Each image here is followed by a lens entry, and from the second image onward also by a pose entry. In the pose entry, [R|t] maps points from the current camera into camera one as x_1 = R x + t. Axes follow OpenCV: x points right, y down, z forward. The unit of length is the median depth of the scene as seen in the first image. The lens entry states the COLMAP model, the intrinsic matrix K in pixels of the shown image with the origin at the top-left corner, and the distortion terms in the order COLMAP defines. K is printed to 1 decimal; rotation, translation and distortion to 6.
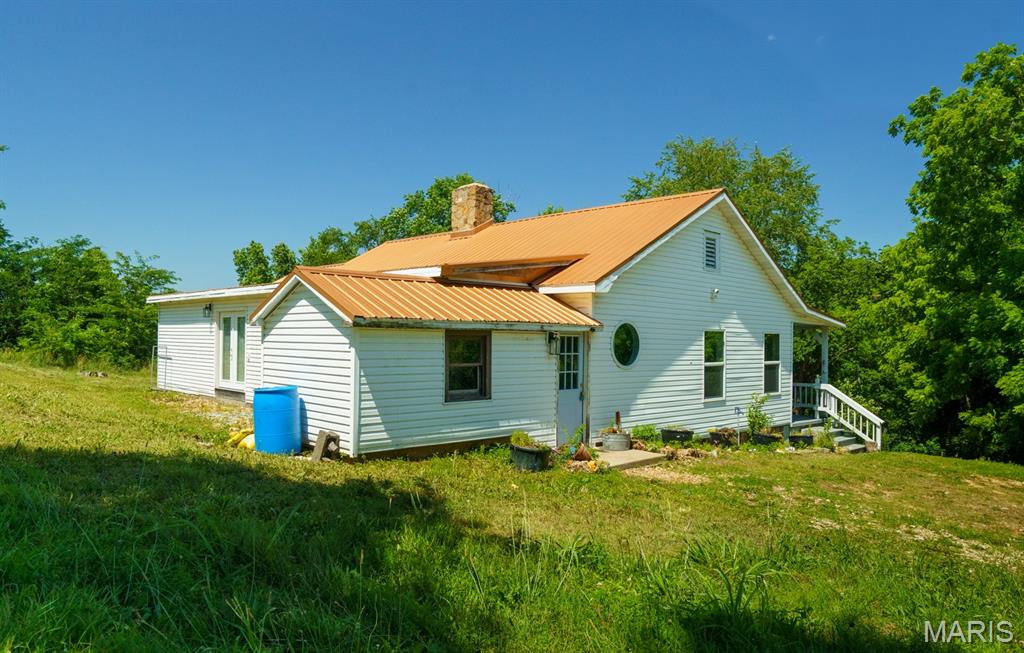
lens RADIAL K [[720.2, 0, 511.0], [0, 720.2, 329.2], [0, 0, 1]] dist [-0.001504, -0.000086]
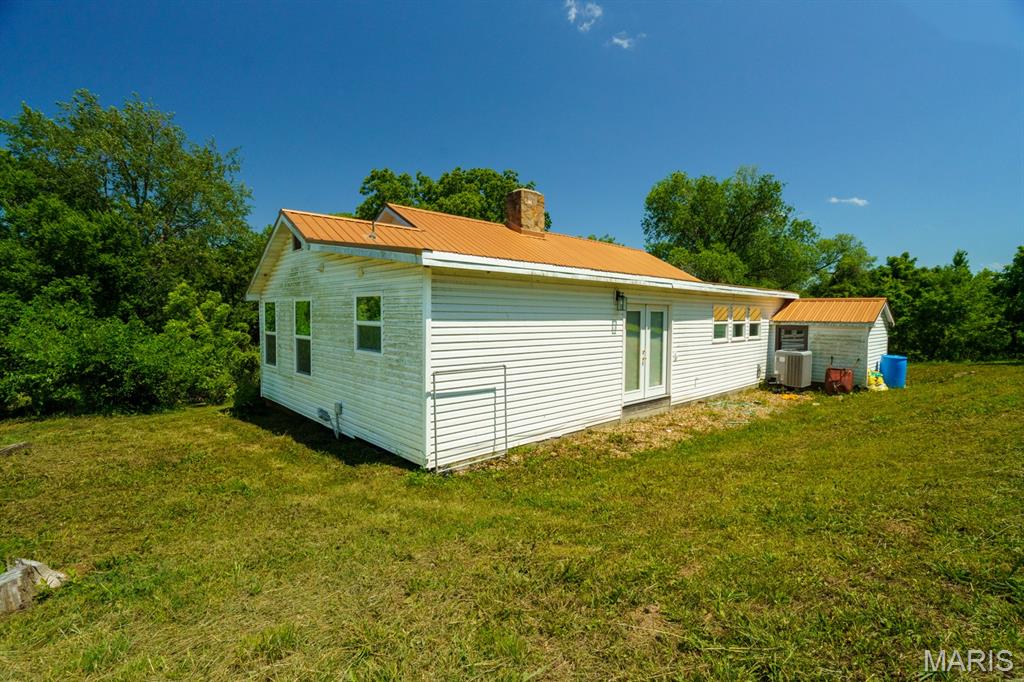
lens RADIAL K [[463.7, 0, 510.7], [0, 463.7, 338.9], [0, 0, 1]] dist [0.000064, -0.000001]
pose [[0.011535, -0.071122, 0.997401, -0.882916], [-0.031356, 0.996951, 0.071452, -0.018439], [-0.999442, -0.032098, 0.009269, 1.107352]]
